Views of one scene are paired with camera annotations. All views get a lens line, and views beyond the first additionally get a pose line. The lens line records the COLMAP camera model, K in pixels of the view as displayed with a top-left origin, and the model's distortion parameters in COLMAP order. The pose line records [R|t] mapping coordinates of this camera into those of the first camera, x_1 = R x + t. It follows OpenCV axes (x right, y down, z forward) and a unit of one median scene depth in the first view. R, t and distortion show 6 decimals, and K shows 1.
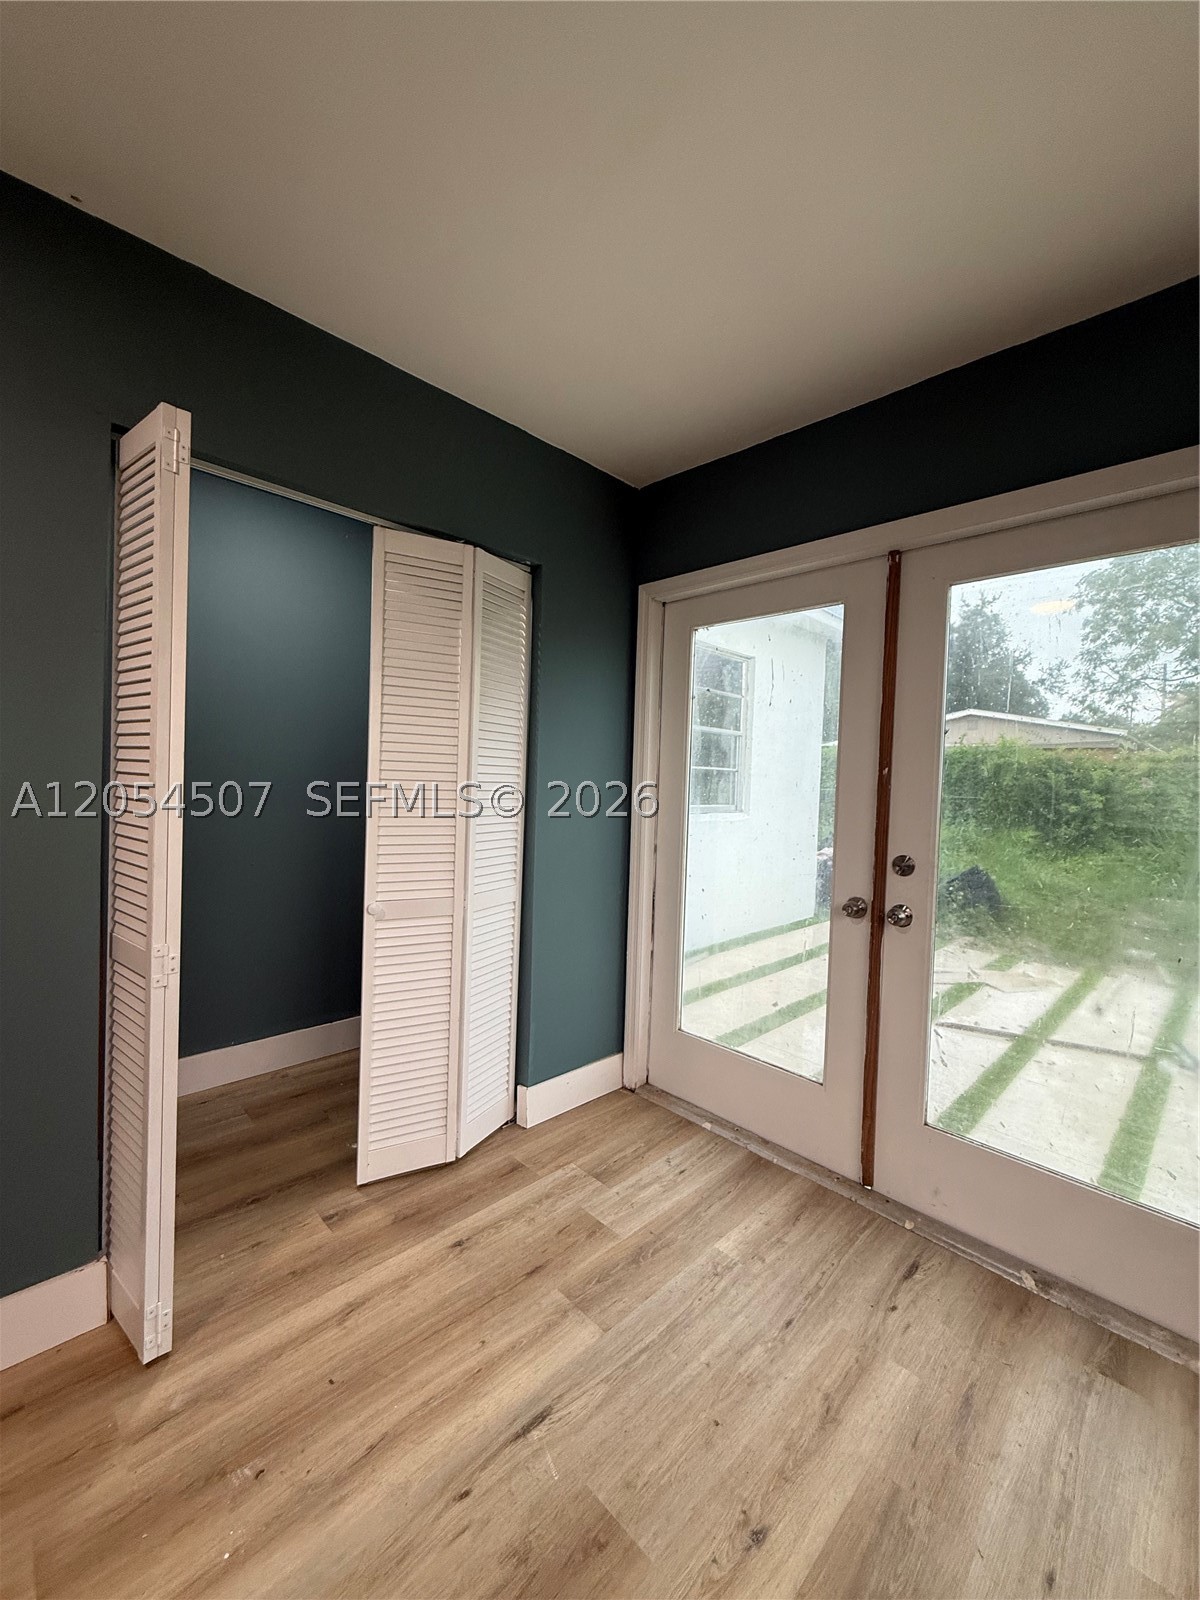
lens RADIAL K [[637.8, 0, 600.9], [0, 637.8, 796.0], [0, 0, 1]] dist [-0.001141, 0.000851]
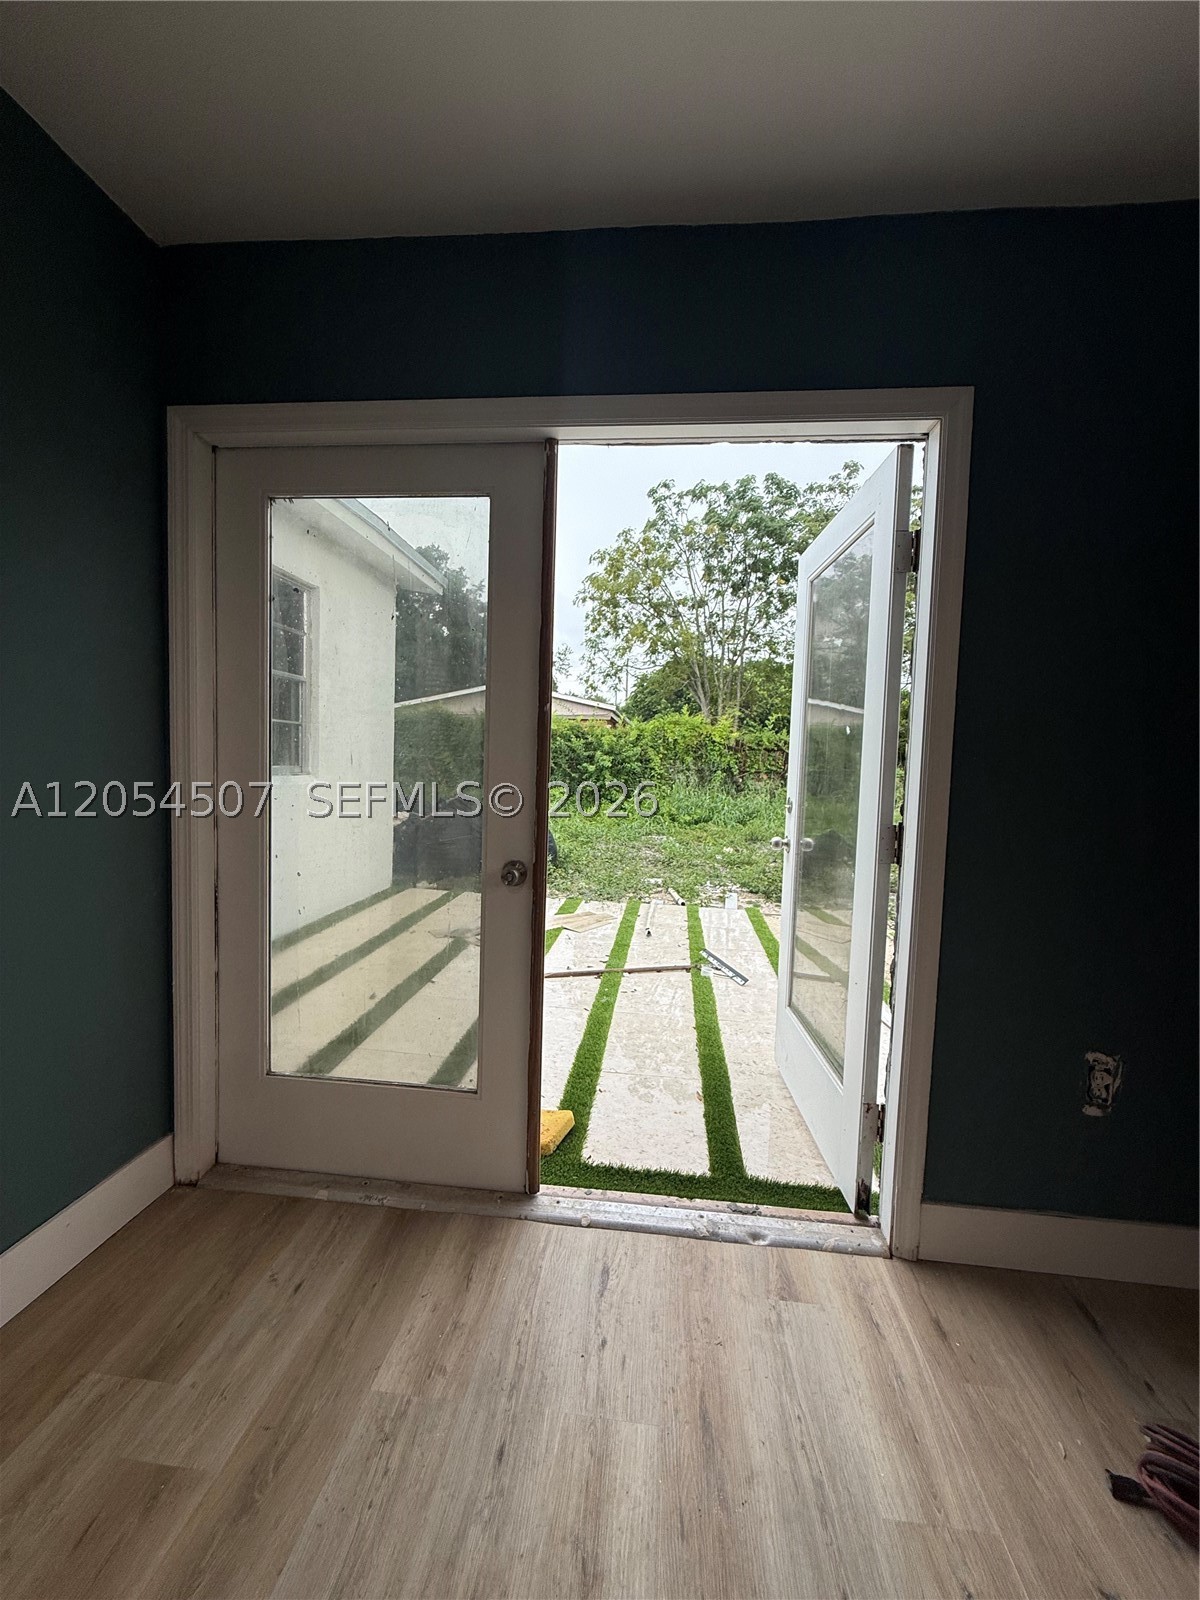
lens RADIAL K [[637.8, 0, 600.9], [0, 637.8, 796.0], [0, 0, 1]] dist [-0.001141, 0.000851]
pose [[0.773637, -0.044296, 0.632079, -0.020951], [0.011410, 0.998366, 0.056000, 0.020227], [-0.633526, -0.036111, 0.772878, 0.196092]]
